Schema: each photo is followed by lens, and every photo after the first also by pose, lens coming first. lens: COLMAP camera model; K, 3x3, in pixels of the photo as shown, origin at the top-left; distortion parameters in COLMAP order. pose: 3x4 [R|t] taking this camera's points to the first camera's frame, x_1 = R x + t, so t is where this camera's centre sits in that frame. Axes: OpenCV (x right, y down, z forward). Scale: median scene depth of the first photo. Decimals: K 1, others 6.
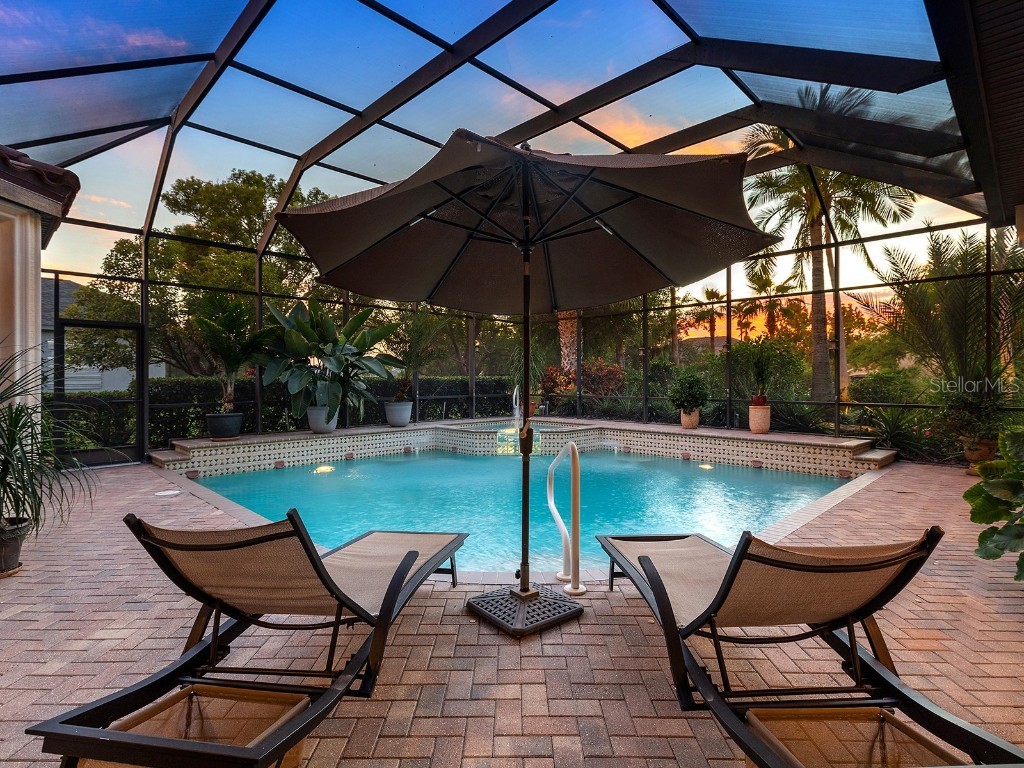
lens RADIAL K [[508.6, 0, 543.3], [0, 508.6, 377.0], [0, 0, 1]] dist [0.008795, 0.003076]
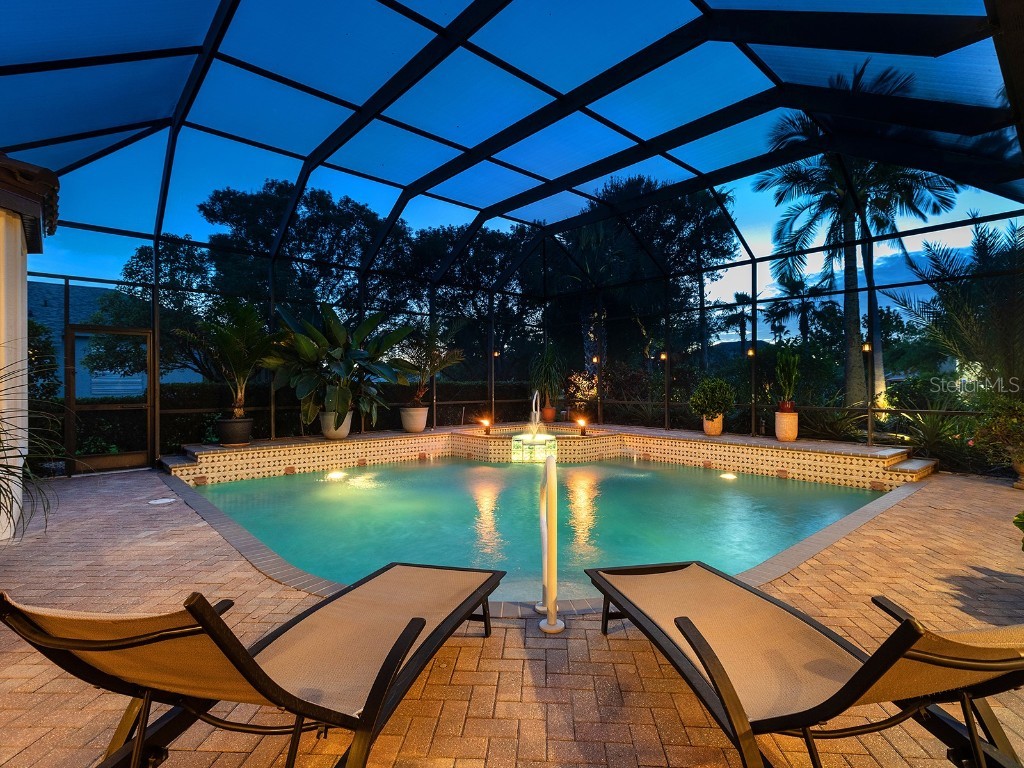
lens RADIAL K [[508.6, 0, 547.7], [0, 508.6, 384.9], [0, 0, 1]] dist [0.008795, 0.003076]
pose [[0.998891, -0.000535, -0.047085, 0.025841], [0.000807, 0.999983, 0.005778, -0.000356], [0.047081, -0.005809, 0.998874, 0.032687]]
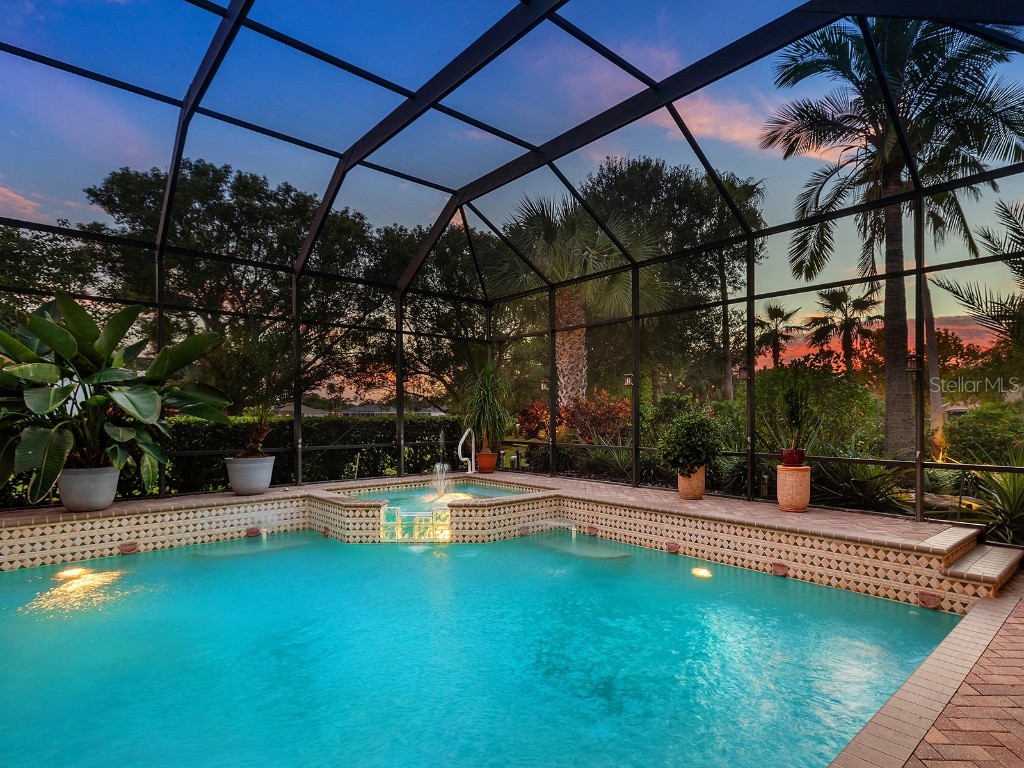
lens RADIAL K [[553.1, 0, 601.4], [0, 553.1, 422.4], [0, 0, 1]] dist [0.005107, 0.003153]
pose [[0.999890, -0.002017, -0.014719, 0.207061], [0.002277, 0.999841, 0.017664, -0.008096], [0.014682, -0.017696, 0.999736, 0.338118]]
